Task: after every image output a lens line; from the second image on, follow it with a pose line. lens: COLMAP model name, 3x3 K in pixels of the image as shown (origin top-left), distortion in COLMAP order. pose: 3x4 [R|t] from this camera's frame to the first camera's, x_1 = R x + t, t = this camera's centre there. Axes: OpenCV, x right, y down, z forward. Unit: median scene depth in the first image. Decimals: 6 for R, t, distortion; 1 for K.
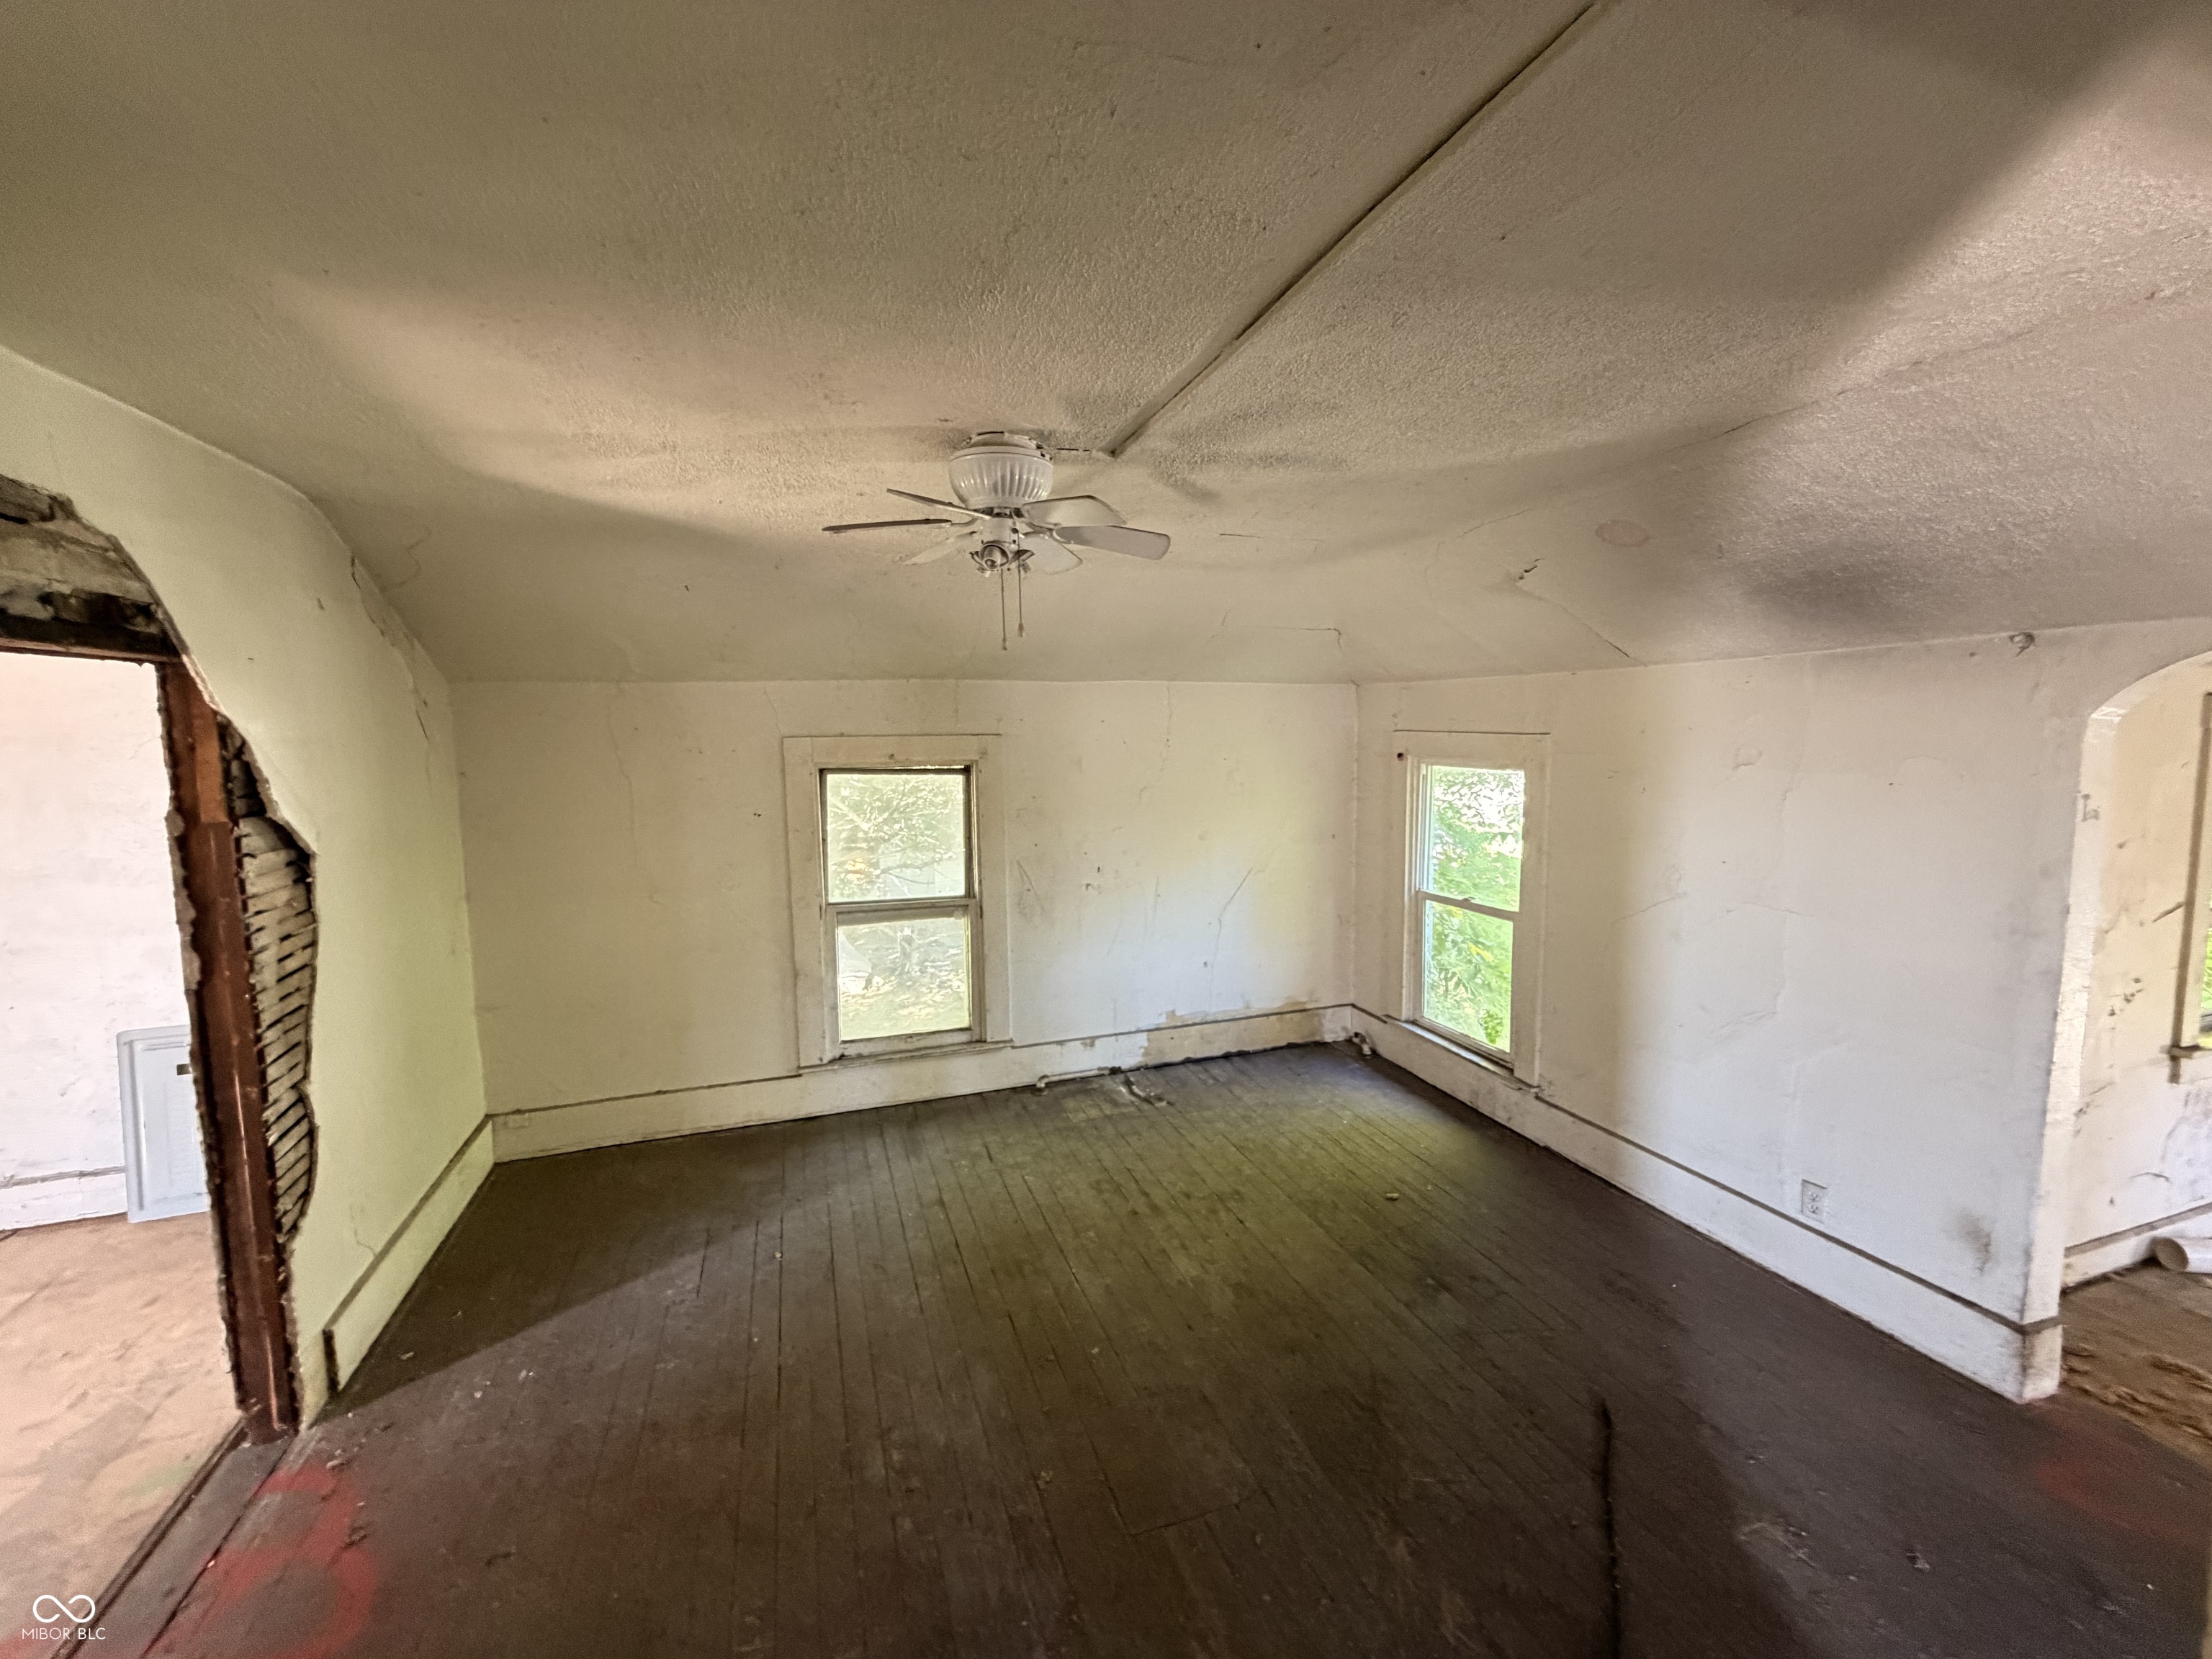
lens RADIAL K [[877.8, 0, 1105.9], [0, 877.8, 827.7], [0, 0, 1]] dist [-0.000897, 0.000031]
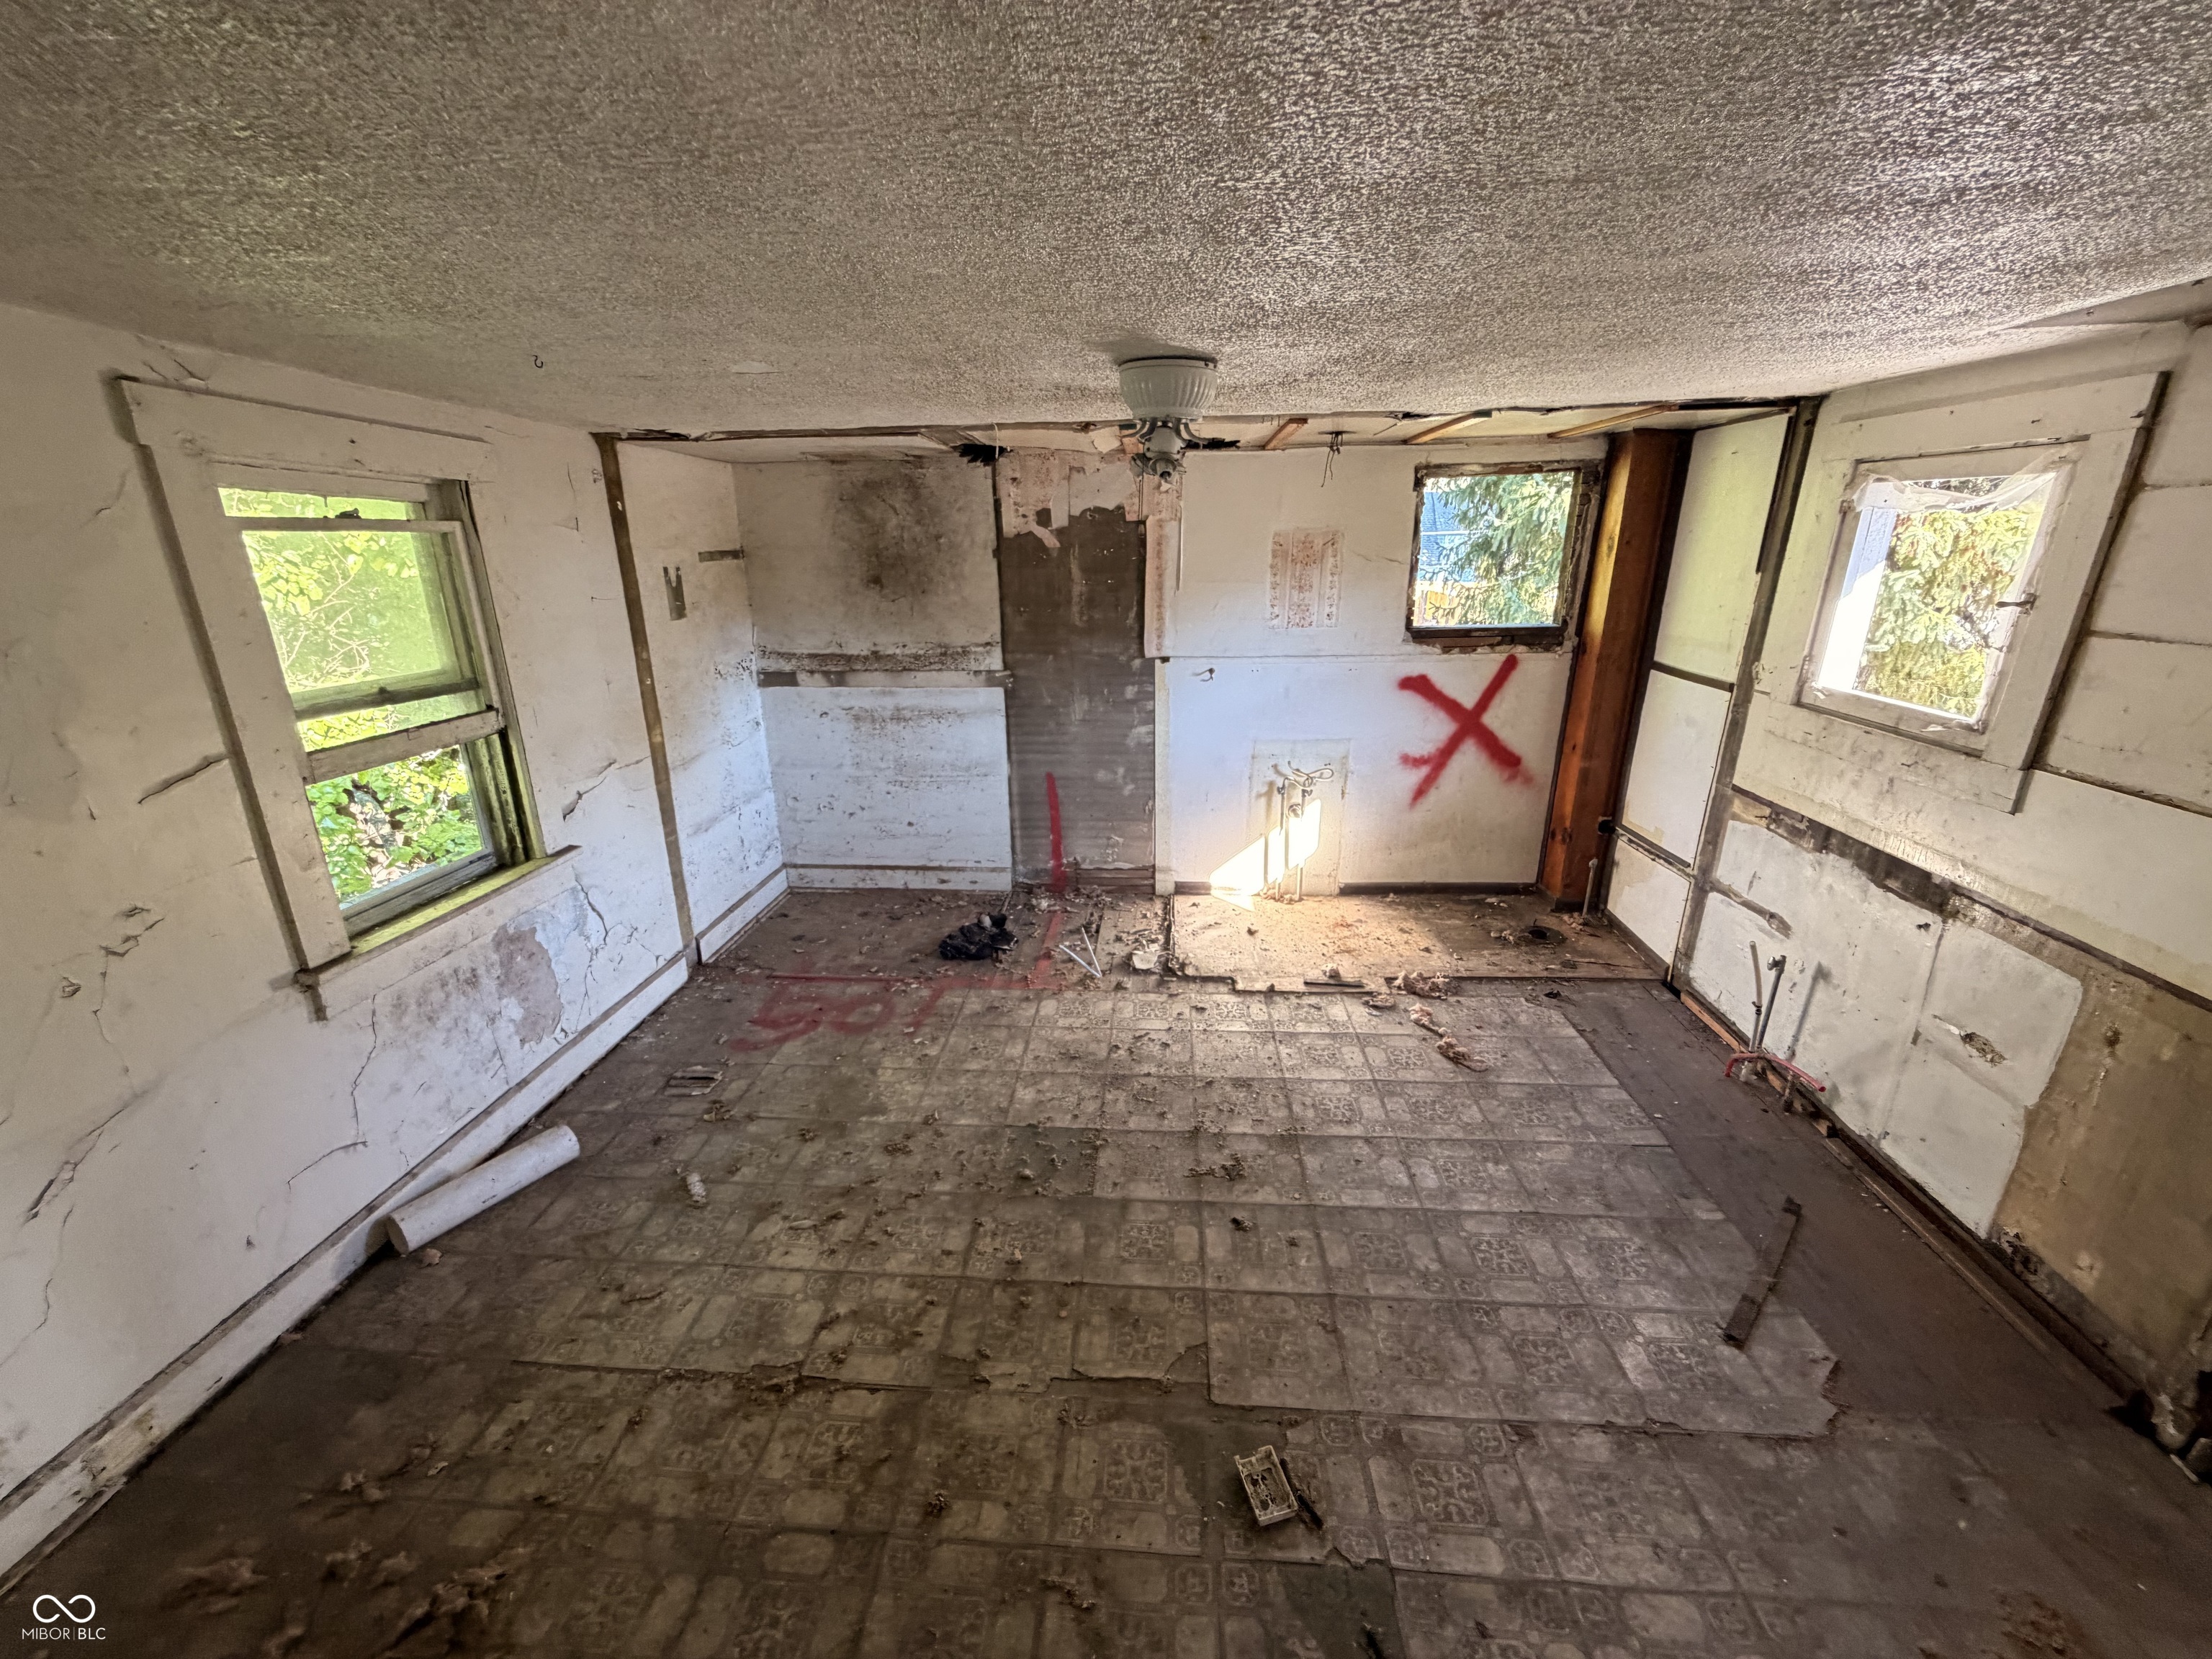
lens RADIAL K [[877.8, 0, 1106.0], [0, 877.8, 830.6], [0, 0, 1]] dist [-0.000897, 0.000031]
pose [[0.395138, -0.281699, 0.874363, 0.917227], [0.056813, 0.957493, 0.282807, 0.001359], [-0.916863, -0.062073, 0.394346, 0.208104]]
